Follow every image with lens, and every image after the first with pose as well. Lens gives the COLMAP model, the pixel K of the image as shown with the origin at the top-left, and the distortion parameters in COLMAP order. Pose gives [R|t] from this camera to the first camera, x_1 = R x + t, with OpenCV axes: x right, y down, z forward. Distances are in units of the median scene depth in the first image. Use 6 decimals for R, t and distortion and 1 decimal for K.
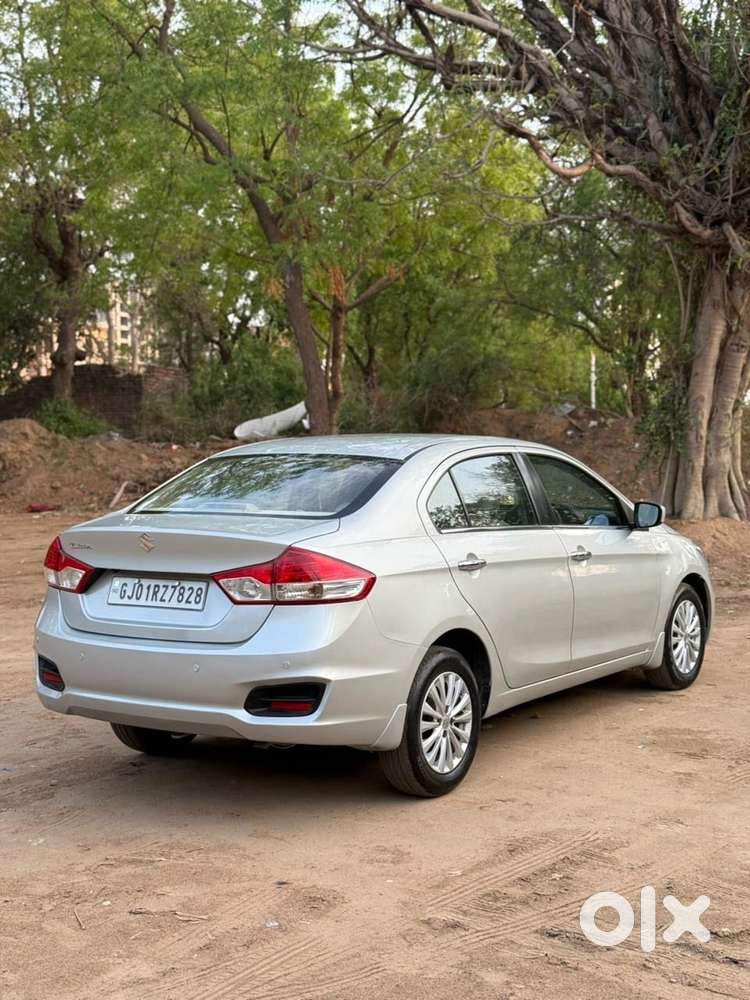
lens RADIAL K [[1405.9, 0, 376.3], [0, 1405.9, 497.1], [0, 0, 1]] dist [0.119745, 0.000000]
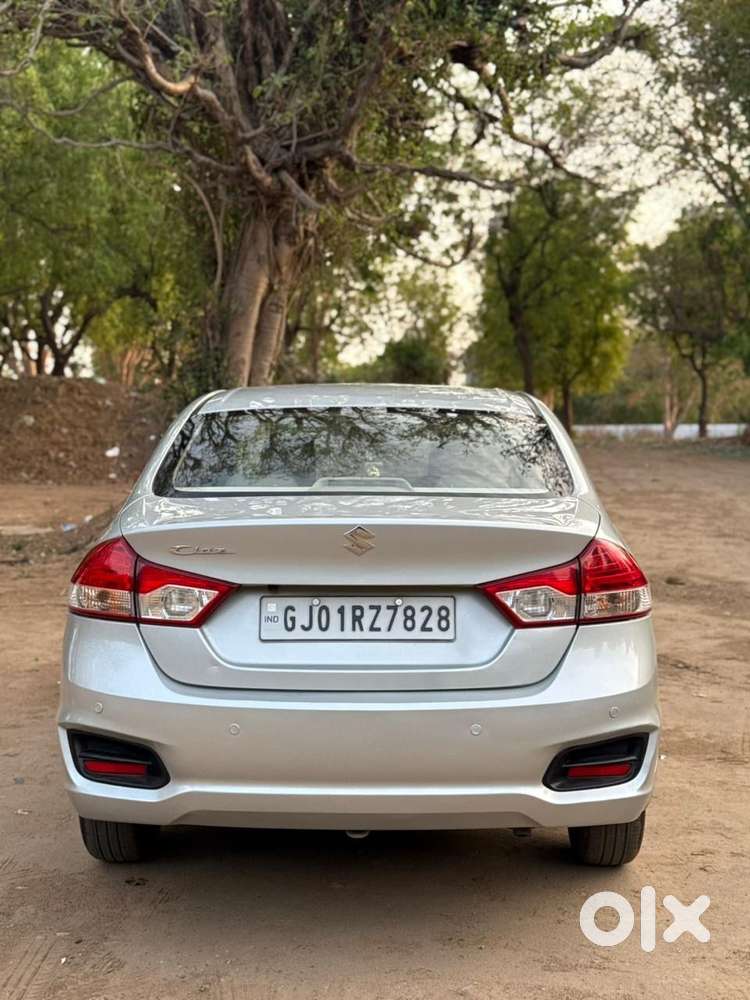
lens RADIAL K [[1405.9, 0, 375.3], [0, 1405.9, 501.5], [0, 0, 1]] dist [0.119745, 0.000000]
pose [[0.849046, -0.026140, 0.527671, -0.486992], [0.014712, 0.999558, 0.025843, -0.001672], [-0.528114, -0.014179, 0.849055, 0.454379]]
